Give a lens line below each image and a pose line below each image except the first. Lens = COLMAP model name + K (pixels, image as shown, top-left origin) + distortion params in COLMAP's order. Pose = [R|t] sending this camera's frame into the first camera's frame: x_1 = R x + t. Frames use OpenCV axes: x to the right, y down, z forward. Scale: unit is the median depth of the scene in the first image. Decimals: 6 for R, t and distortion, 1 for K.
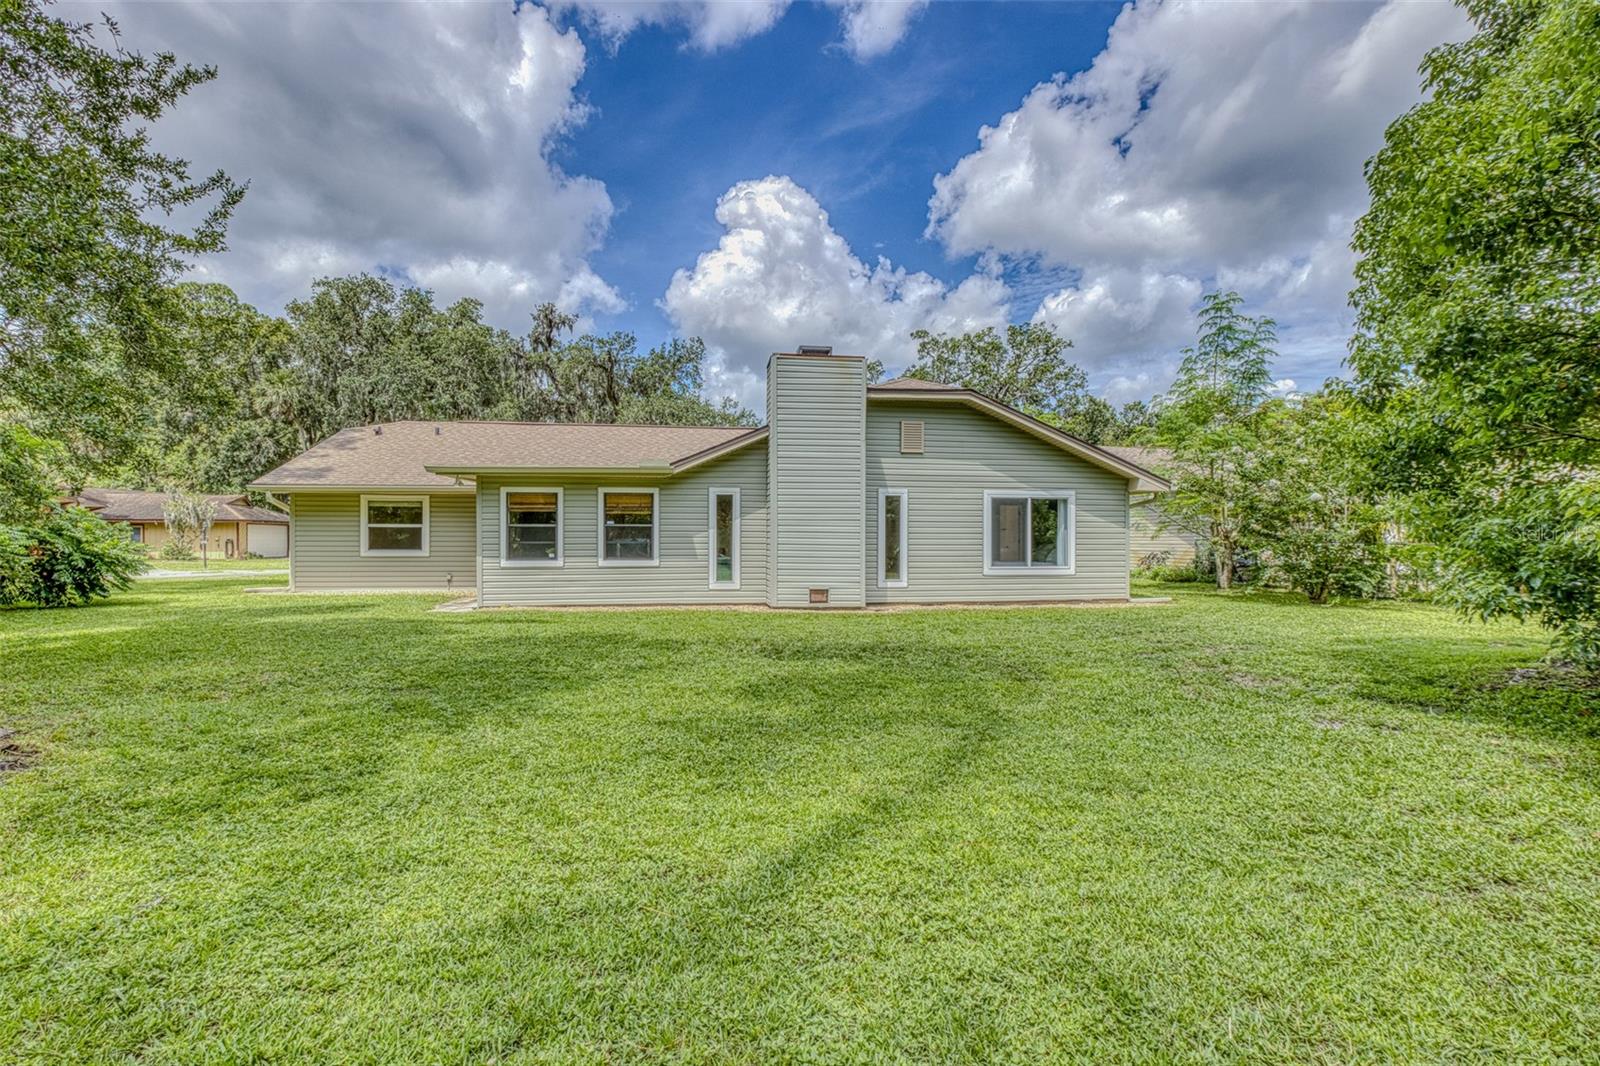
lens RADIAL K [[762.0, 0, 802.0], [0, 762.0, 529.6], [0, 0, 1]] dist [-0.000866, 0.000068]
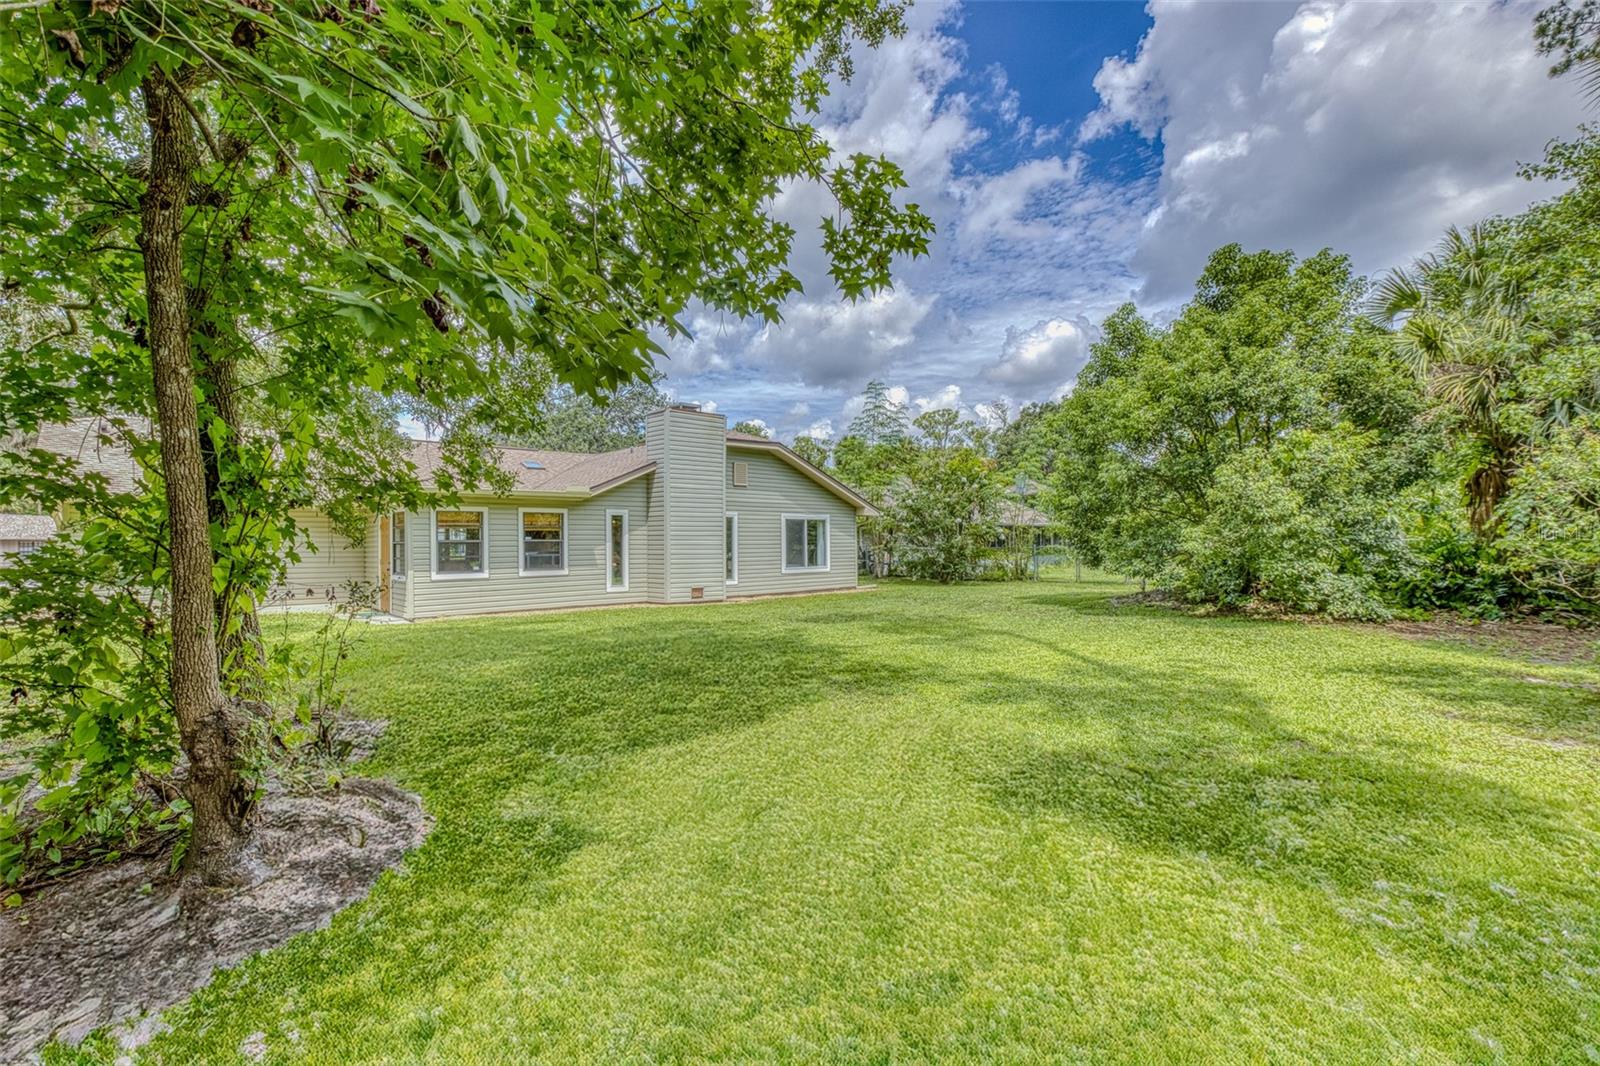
lens RADIAL K [[762.0, 0, 795.9], [0, 762.0, 535.4], [0, 0, 1]] dist [-0.000866, 0.000068]
pose [[0.801736, -0.003624, 0.597667, -0.606014], [0.010692, 0.999909, -0.008280, 0.000294], [-0.597583, 0.013029, 0.801701, -0.154645]]
